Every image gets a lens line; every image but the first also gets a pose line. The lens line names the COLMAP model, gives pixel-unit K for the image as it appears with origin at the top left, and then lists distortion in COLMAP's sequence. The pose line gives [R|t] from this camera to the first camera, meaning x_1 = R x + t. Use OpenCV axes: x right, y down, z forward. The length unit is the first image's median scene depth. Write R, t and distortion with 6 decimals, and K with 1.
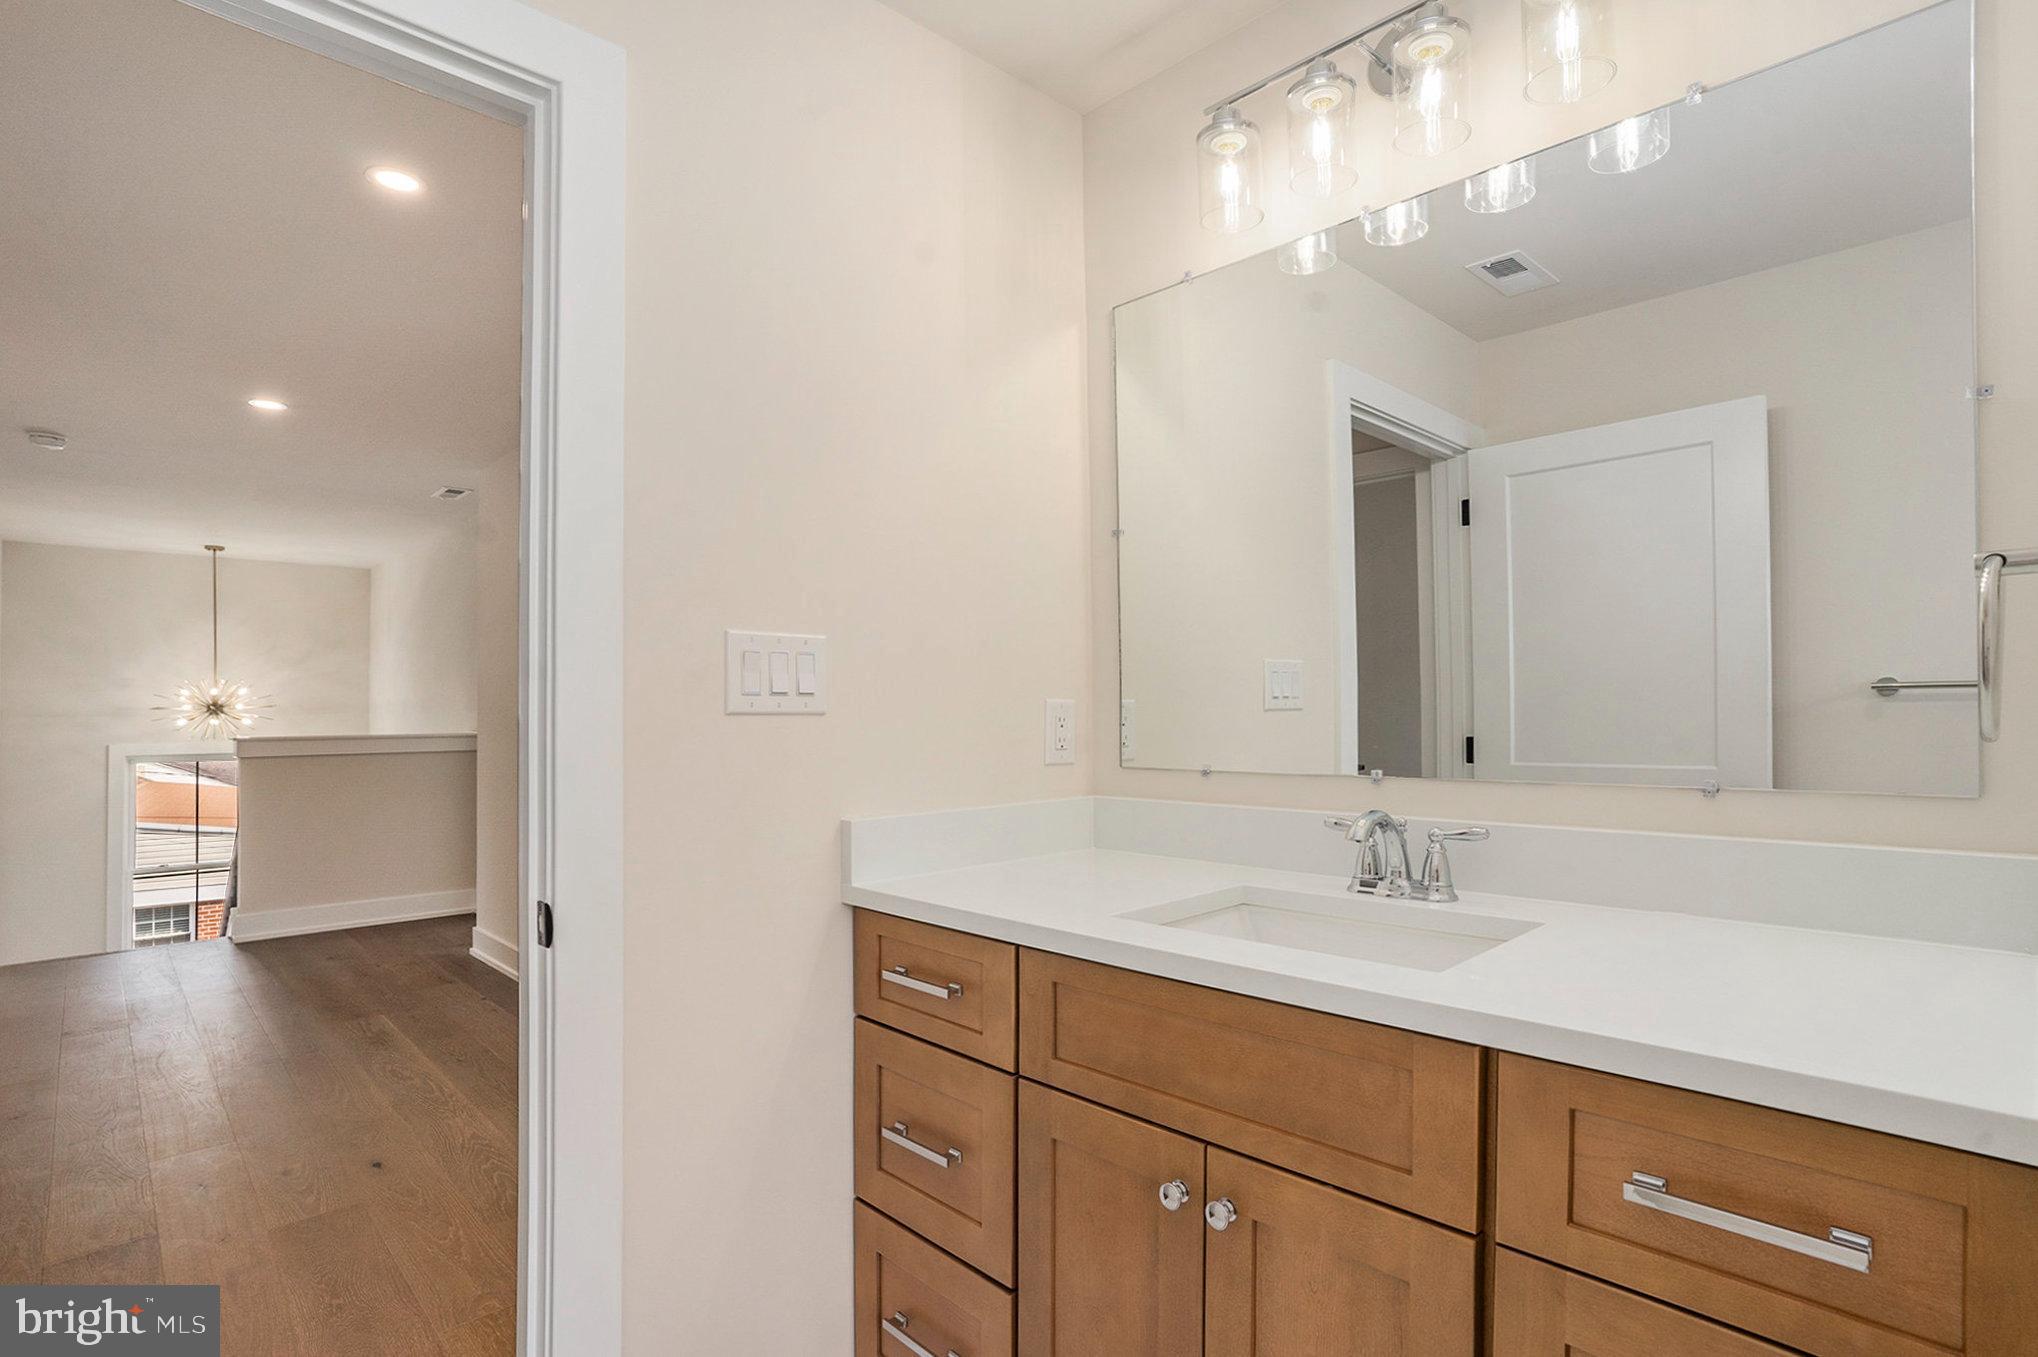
lens RADIAL K [[994.3, 0, 1031.9], [0, 994.3, 686.6], [0, 0, 1]] dist [-0.056426, 0.017733]
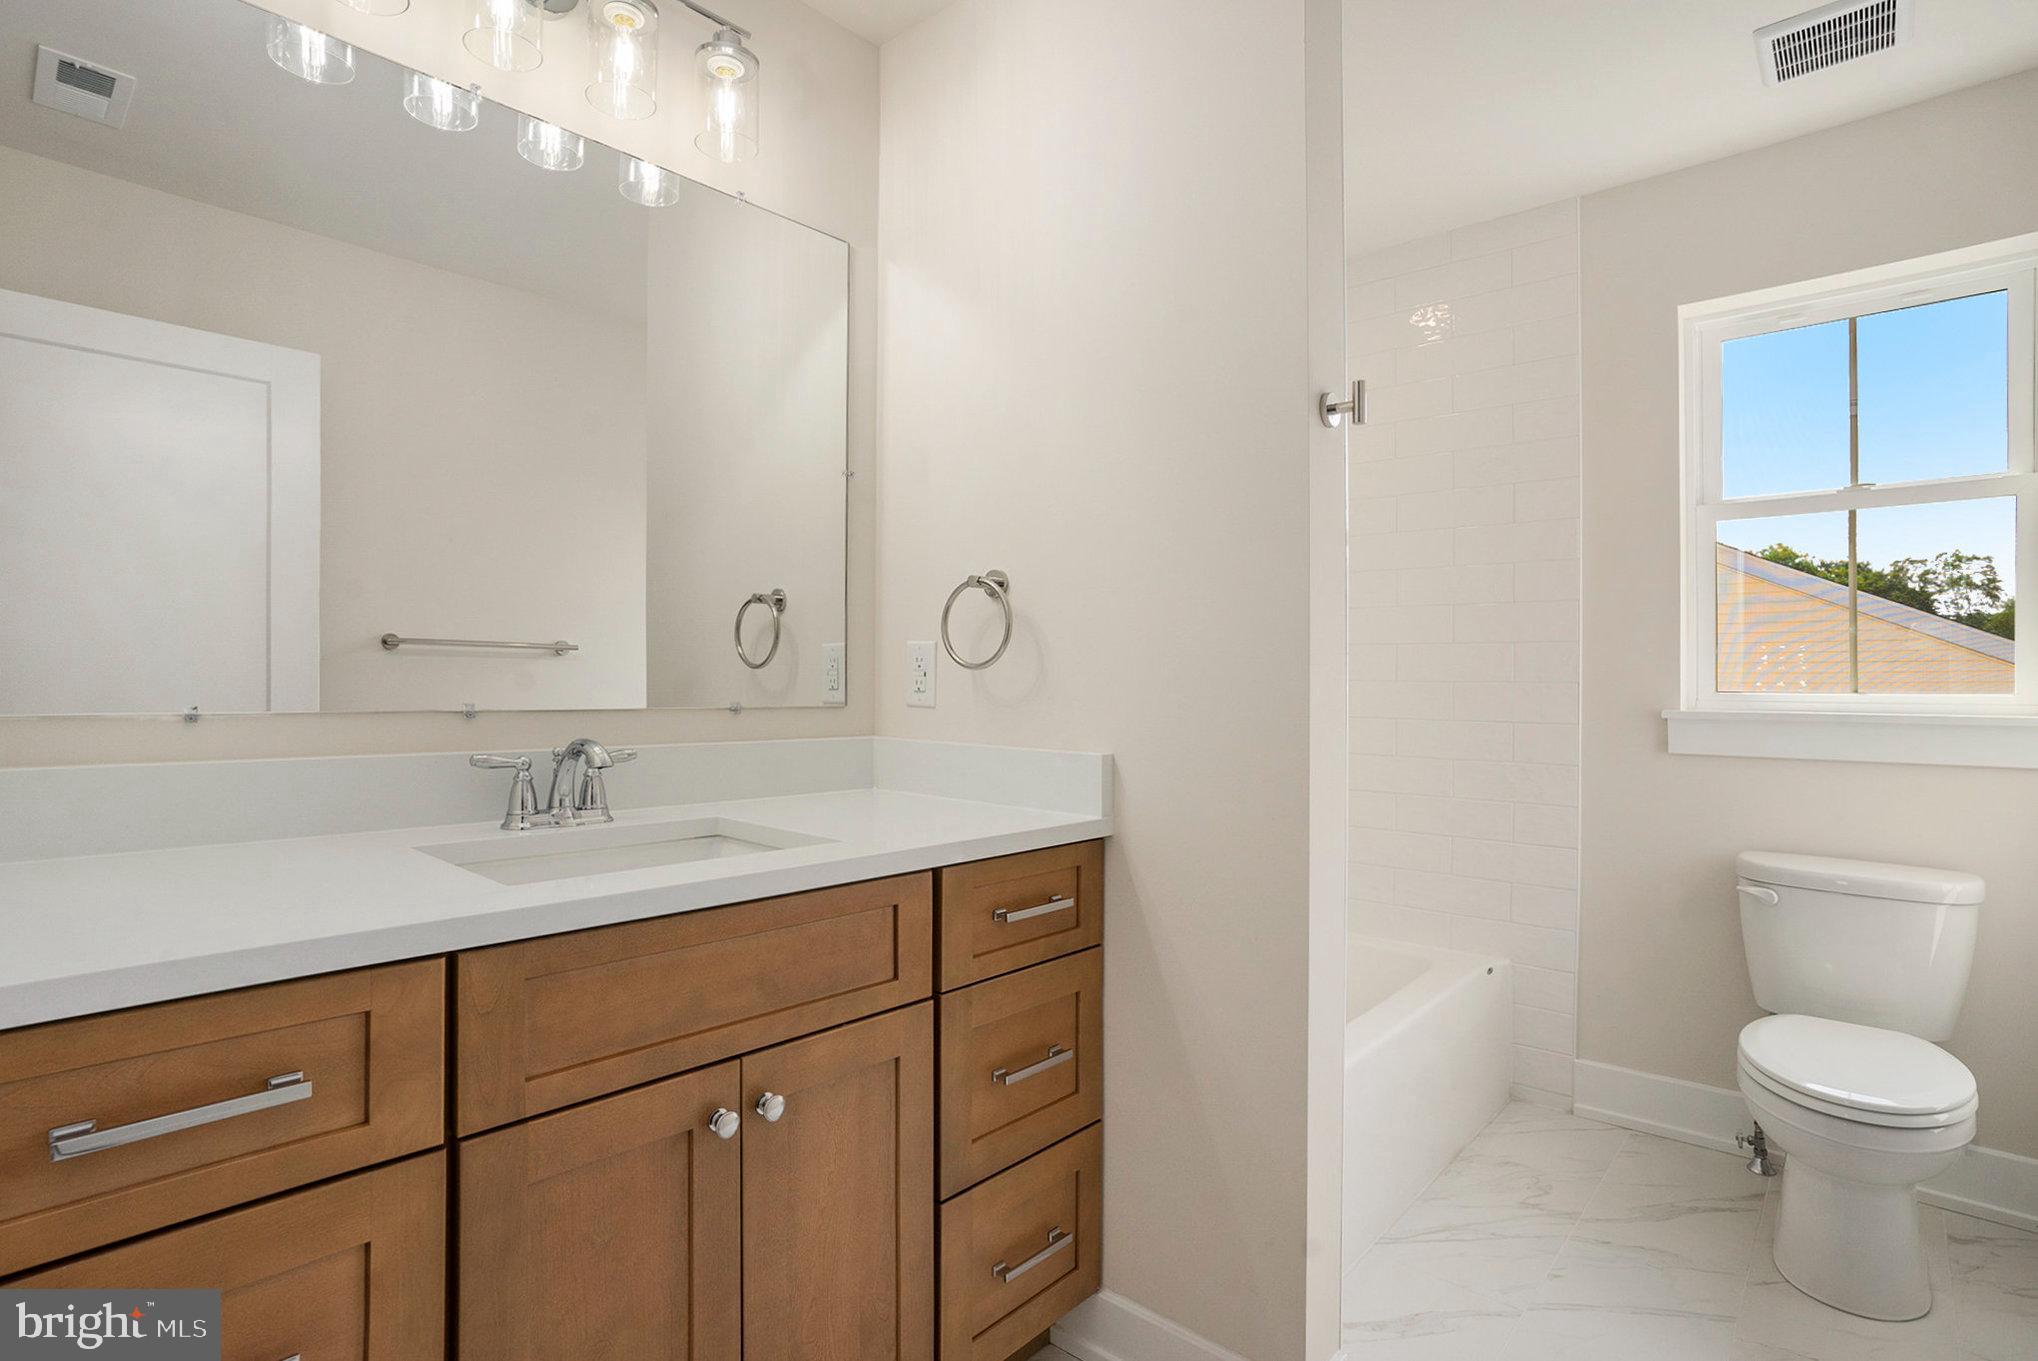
lens RADIAL K [[994.3, 0, 1016.3], [0, 994.3, 682.4], [0, 0, 1]] dist [-0.056426, 0.017733]
pose [[-0.038691, -0.000617, 0.999251, -0.723501], [-0.033444, 0.999440, -0.000678, 0.059185], [-0.998691, -0.033445, -0.038690, 0.652792]]
